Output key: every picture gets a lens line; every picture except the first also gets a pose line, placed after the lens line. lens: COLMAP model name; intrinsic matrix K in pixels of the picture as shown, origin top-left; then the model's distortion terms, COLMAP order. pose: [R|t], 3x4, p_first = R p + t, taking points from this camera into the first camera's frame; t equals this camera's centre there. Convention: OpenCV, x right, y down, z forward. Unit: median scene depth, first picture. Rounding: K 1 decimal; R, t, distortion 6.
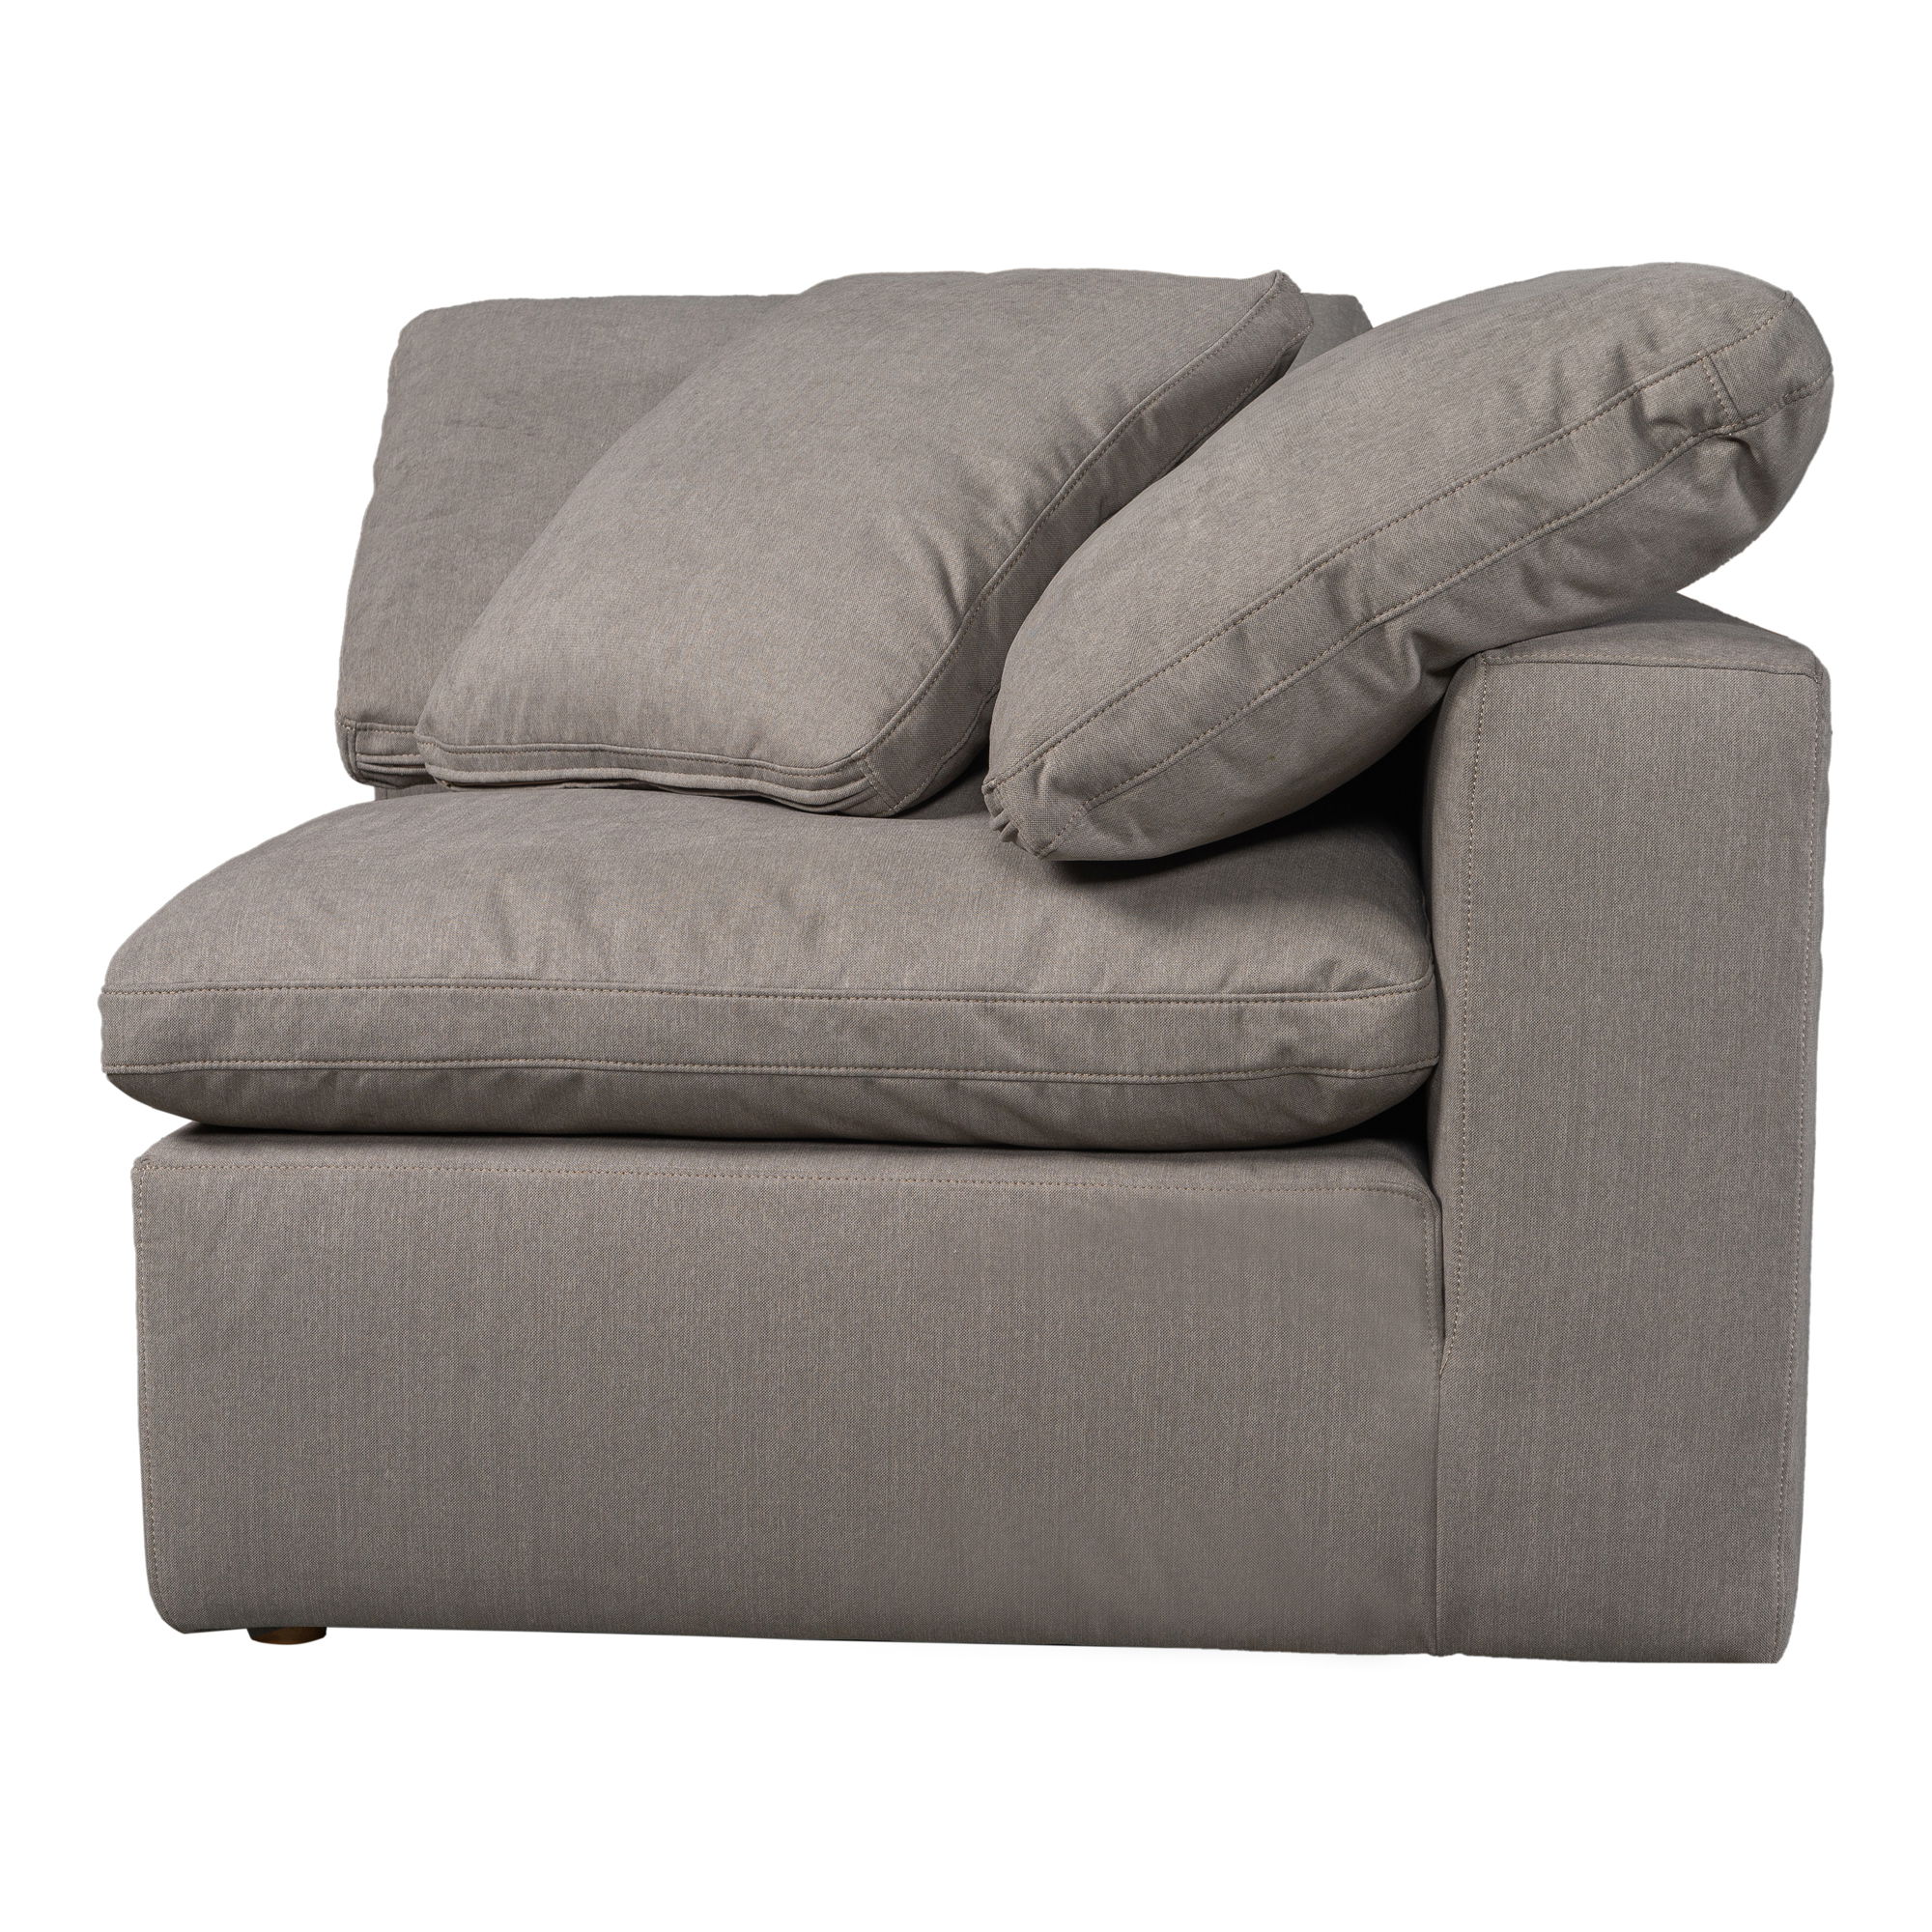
lens RADIAL K [[4087.8, 0, 966.0], [0, 4087.8, 966.0], [0, 0, 1]] dist [0.007959, -0.288722]
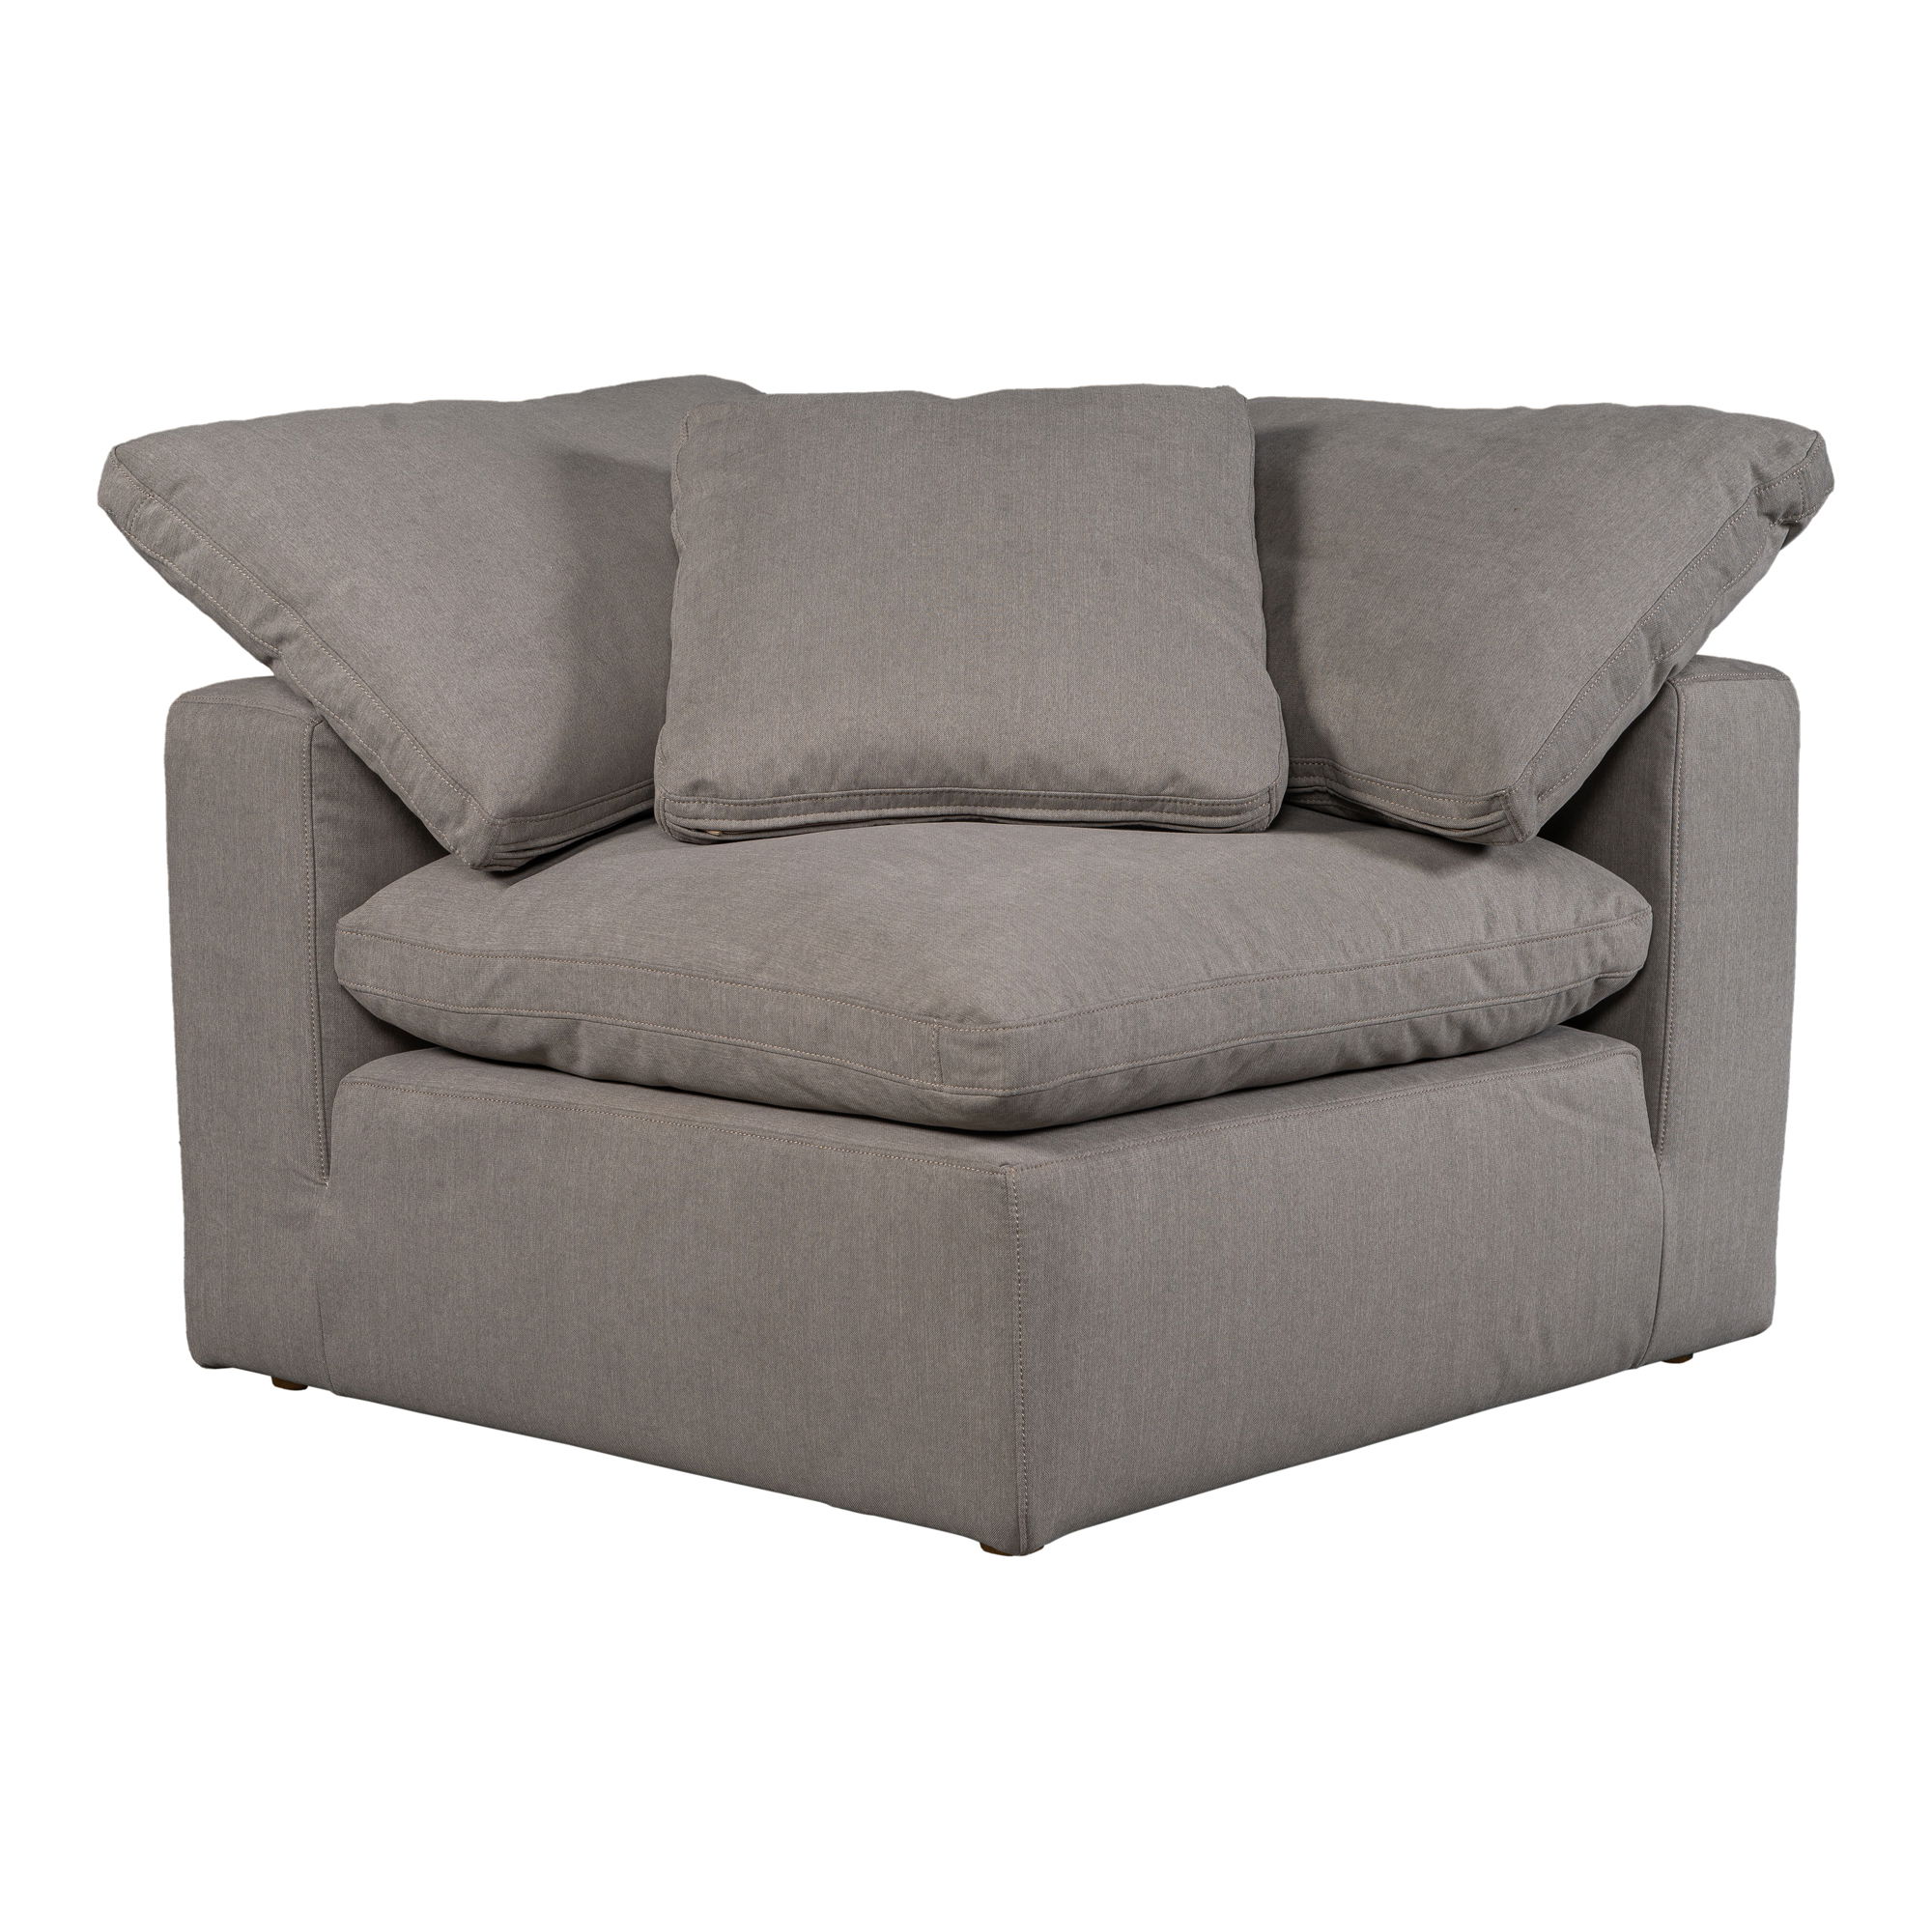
lens RADIAL K [[4087.8, 0, 966.0], [0, 4087.8, 966.0], [0, 0, 1]] dist [0.007959, -0.288722]
pose [[0.650580, -0.112765, 0.751019, -1.549727], [0.094972, 0.993232, 0.066863, -0.128808], [-0.753476, 0.027826, 0.656886, 0.314048]]
